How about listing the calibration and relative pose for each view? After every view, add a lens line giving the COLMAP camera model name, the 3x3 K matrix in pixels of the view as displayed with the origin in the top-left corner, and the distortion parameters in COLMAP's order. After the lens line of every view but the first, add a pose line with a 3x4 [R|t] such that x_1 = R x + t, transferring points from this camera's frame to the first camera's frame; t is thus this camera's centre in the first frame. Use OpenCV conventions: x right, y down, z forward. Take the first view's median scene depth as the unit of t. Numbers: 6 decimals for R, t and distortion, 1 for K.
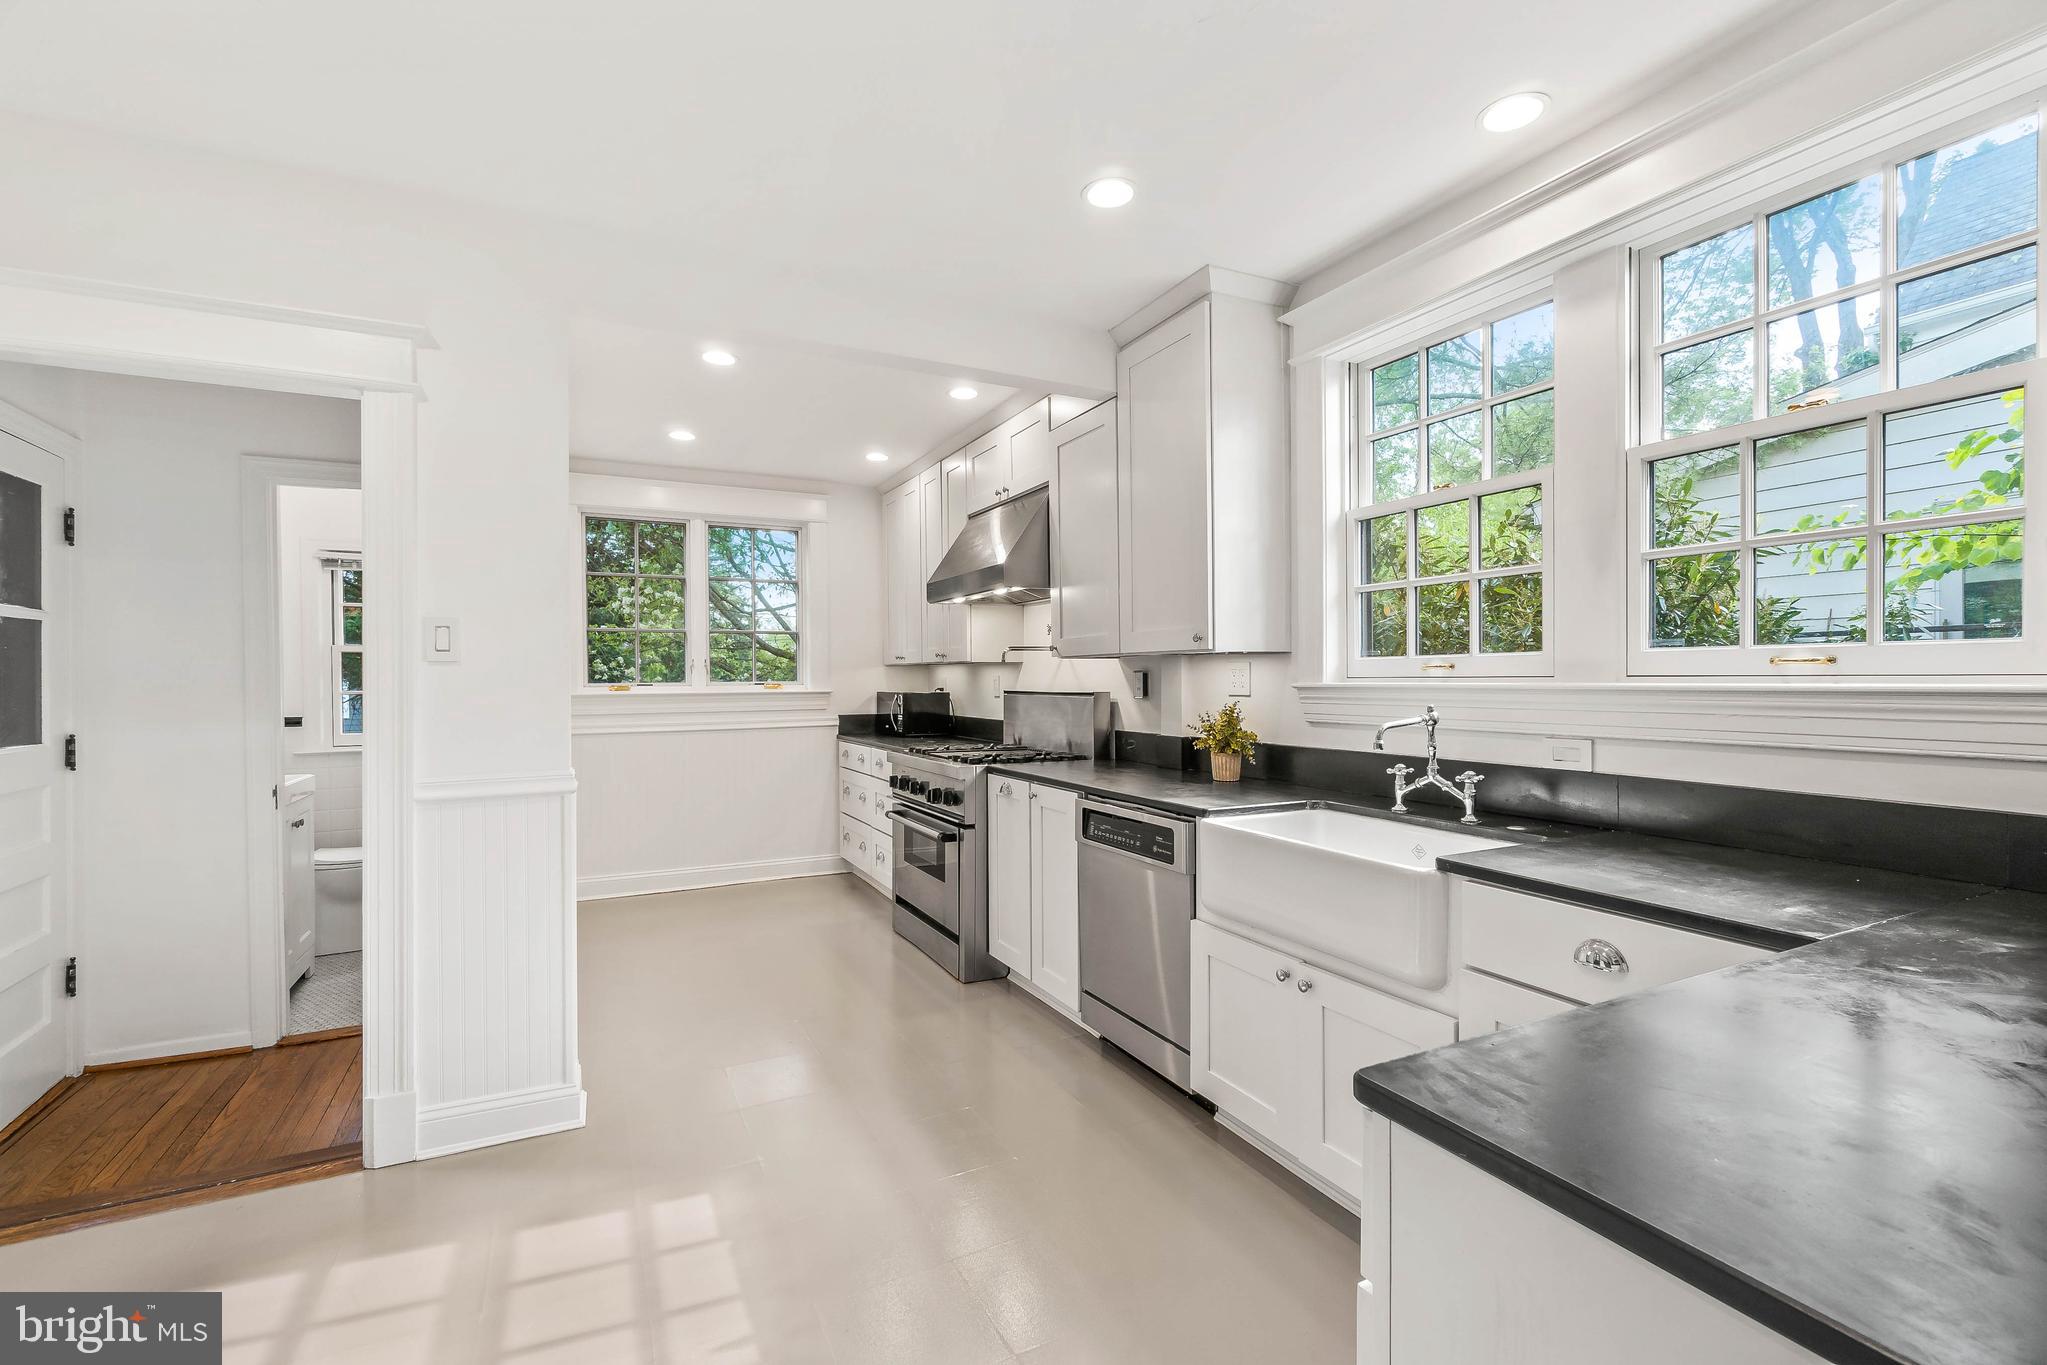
lens RADIAL K [[910.6, 0, 1023.5], [0, 910.6, 682.5], [0, 0, 1]] dist [-0.009606, -0.000307]
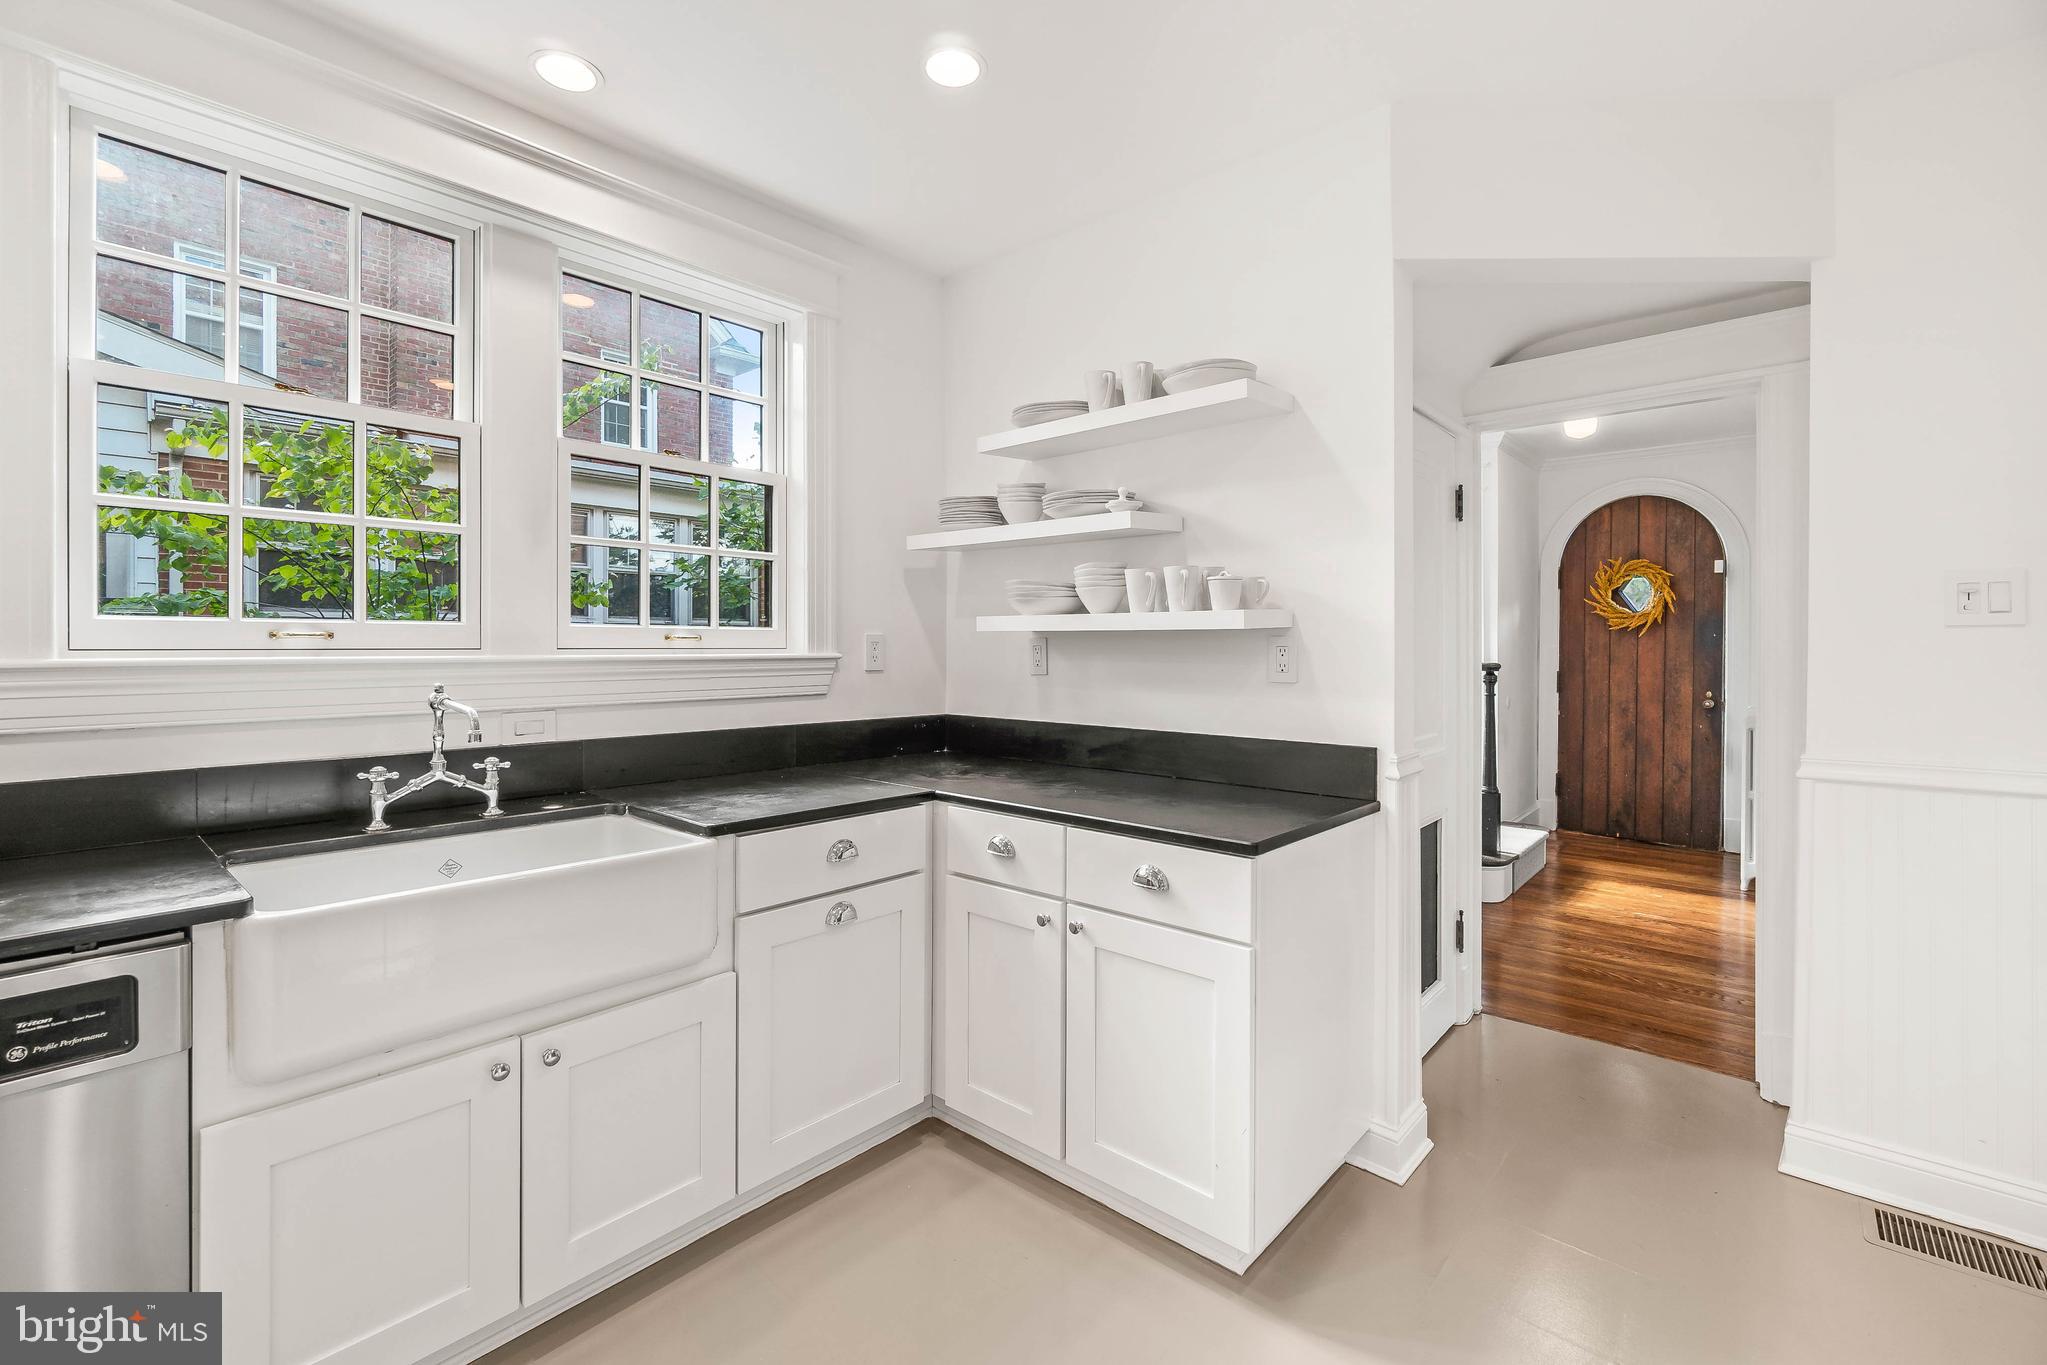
lens RADIAL K [[861.9, 0, 1020.1], [0, 861.9, 652.4], [0, 0, 1]] dist [-0.038717, -0.000074]
pose [[-0.392277, -0.001048, 0.919847, -0.436010], [0.005905, 0.999976, 0.003657, -0.002830], [-0.919828, 0.006866, -0.392261, 0.818727]]
